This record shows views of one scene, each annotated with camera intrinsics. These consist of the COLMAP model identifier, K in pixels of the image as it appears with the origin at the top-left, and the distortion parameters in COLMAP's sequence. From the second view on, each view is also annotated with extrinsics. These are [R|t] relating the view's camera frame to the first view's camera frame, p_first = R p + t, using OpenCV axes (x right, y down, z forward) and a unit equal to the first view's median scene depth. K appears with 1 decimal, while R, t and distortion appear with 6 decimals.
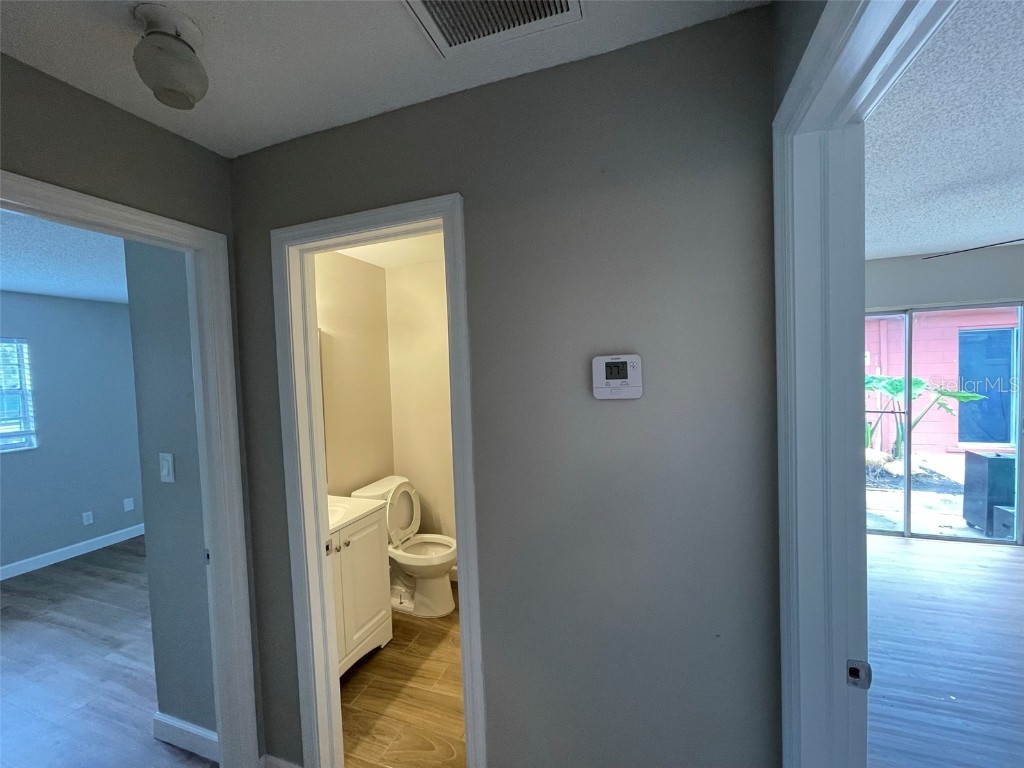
lens RADIAL K [[414.1, 0, 513.0], [0, 414.1, 385.9], [0, 0, 1]] dist [-0.001354, -0.000194]
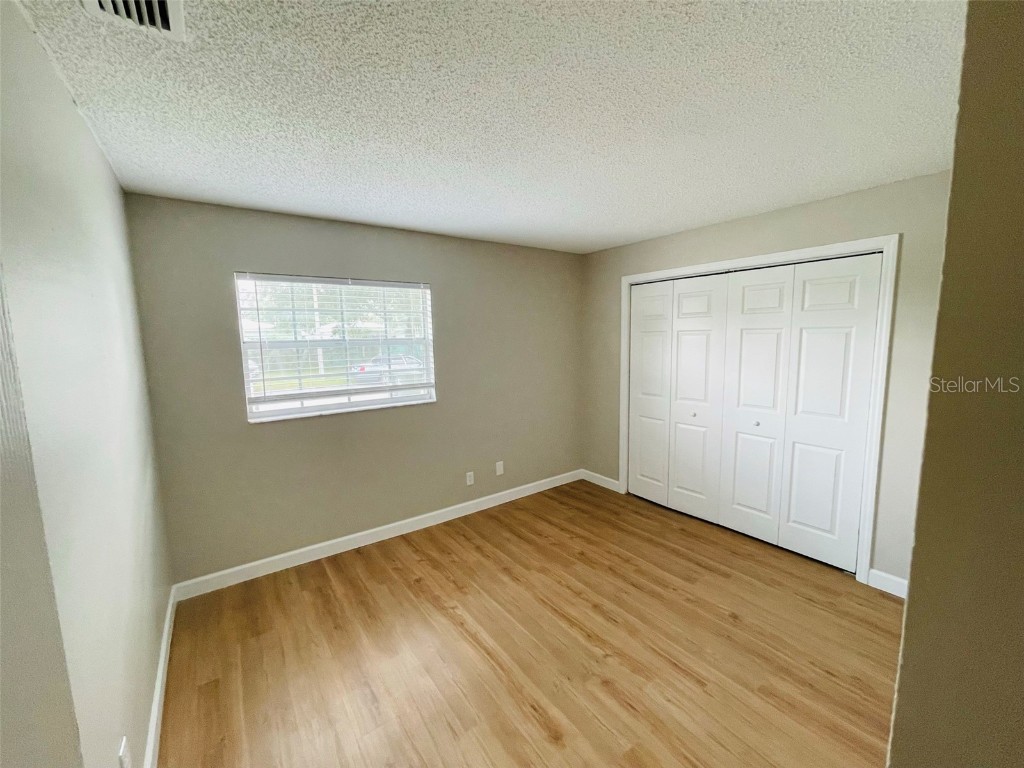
lens RADIAL K [[412.5, 0, 515.2], [0, 412.5, 385.3], [0, 0, 1]] dist [0.000723, -0.000390]
pose [[0.830048, 0.088795, -0.550578, -0.487233], [-0.033385, 0.993384, 0.109878, 0.003408], [0.556692, -0.072823, 0.827521, 0.324616]]
